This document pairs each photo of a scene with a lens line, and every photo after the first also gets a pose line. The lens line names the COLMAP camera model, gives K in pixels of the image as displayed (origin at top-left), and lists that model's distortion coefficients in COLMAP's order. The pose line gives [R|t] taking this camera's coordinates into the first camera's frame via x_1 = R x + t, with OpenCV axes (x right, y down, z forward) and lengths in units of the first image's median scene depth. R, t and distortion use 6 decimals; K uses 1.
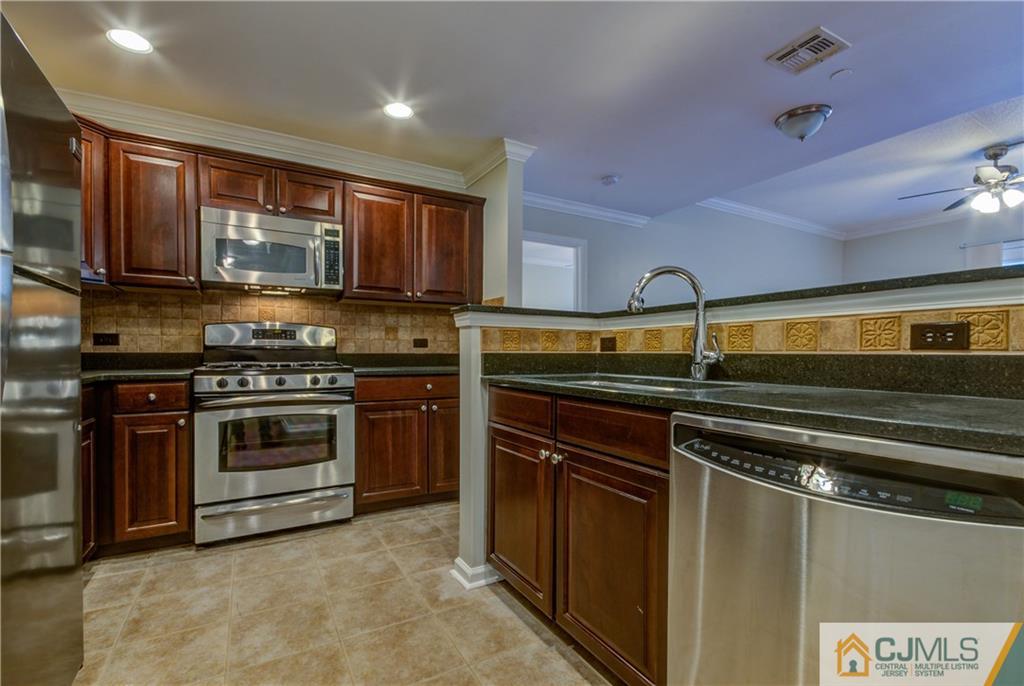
lens RADIAL K [[460.9, 0, 517.6], [0, 460.9, 364.5], [0, 0, 1]] dist [0.031599, -0.017291]
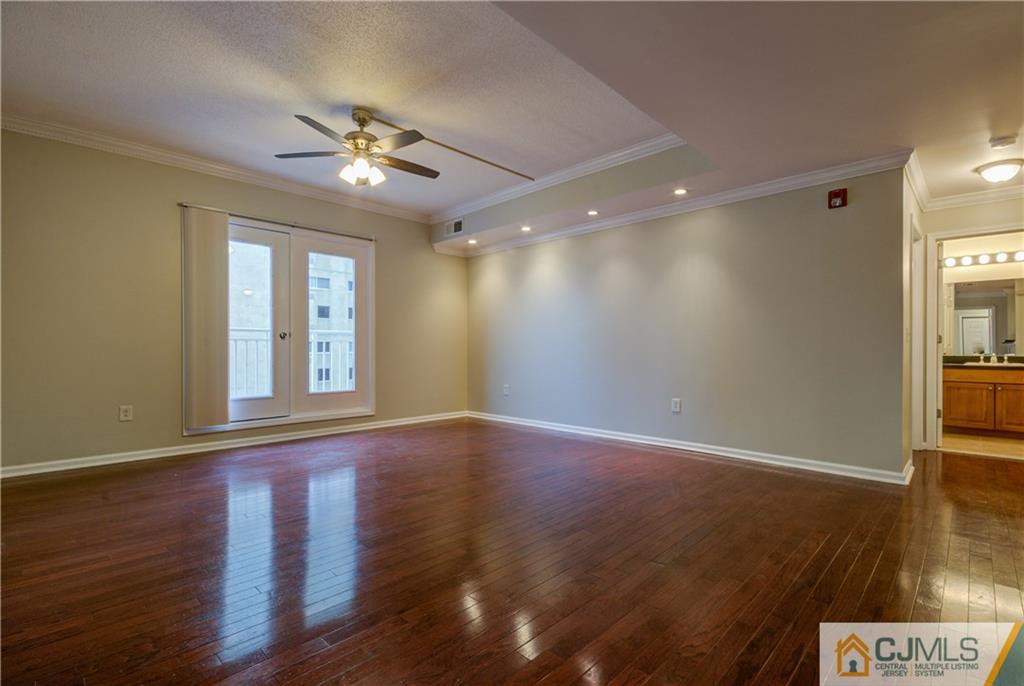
lens RADIAL K [[476.4, 0, 518.5], [0, 476.4, 346.6], [0, 0, 1]] dist [0.005106, 0.000391]
pose [[-0.300862, -0.000722, 0.953668, 0.112822], [0.024509, 0.999664, 0.008489, -0.030023], [-0.953353, 0.025928, -0.300743, 1.778563]]
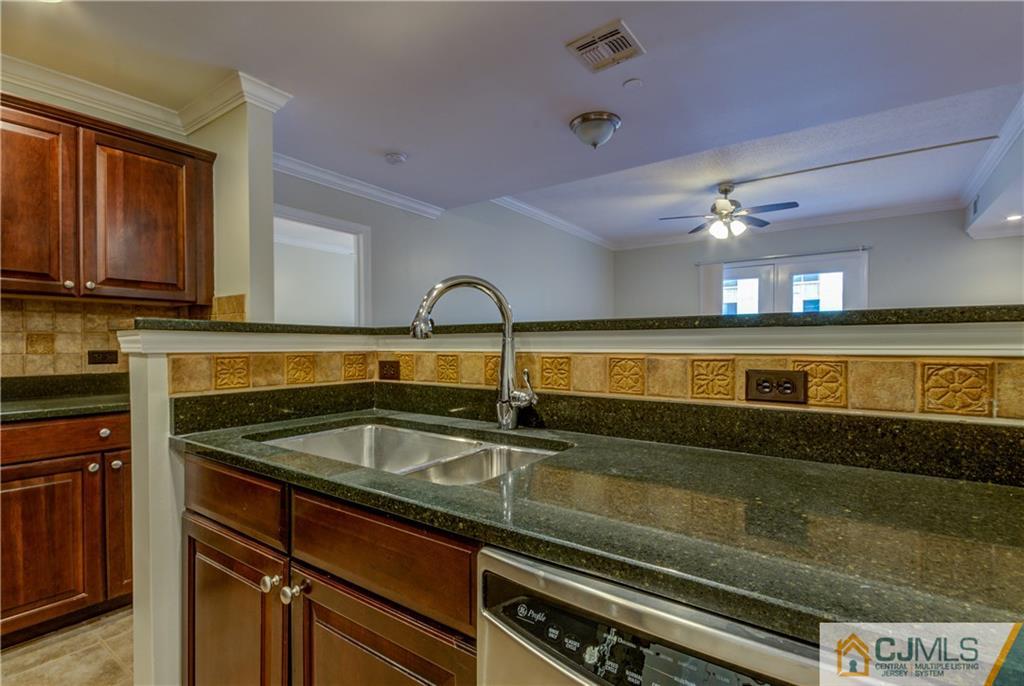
lens RADIAL K [[476.4, 0, 518.5], [0, 476.4, 346.6], [0, 0, 1]] dist [0.005106, 0.000391]
pose [[0.909203, -0.004940, 0.416323, 0.067423], [0.013674, 0.999744, -0.017999, -0.066051], [-0.416128, 0.022058, 0.909039, 0.221317]]
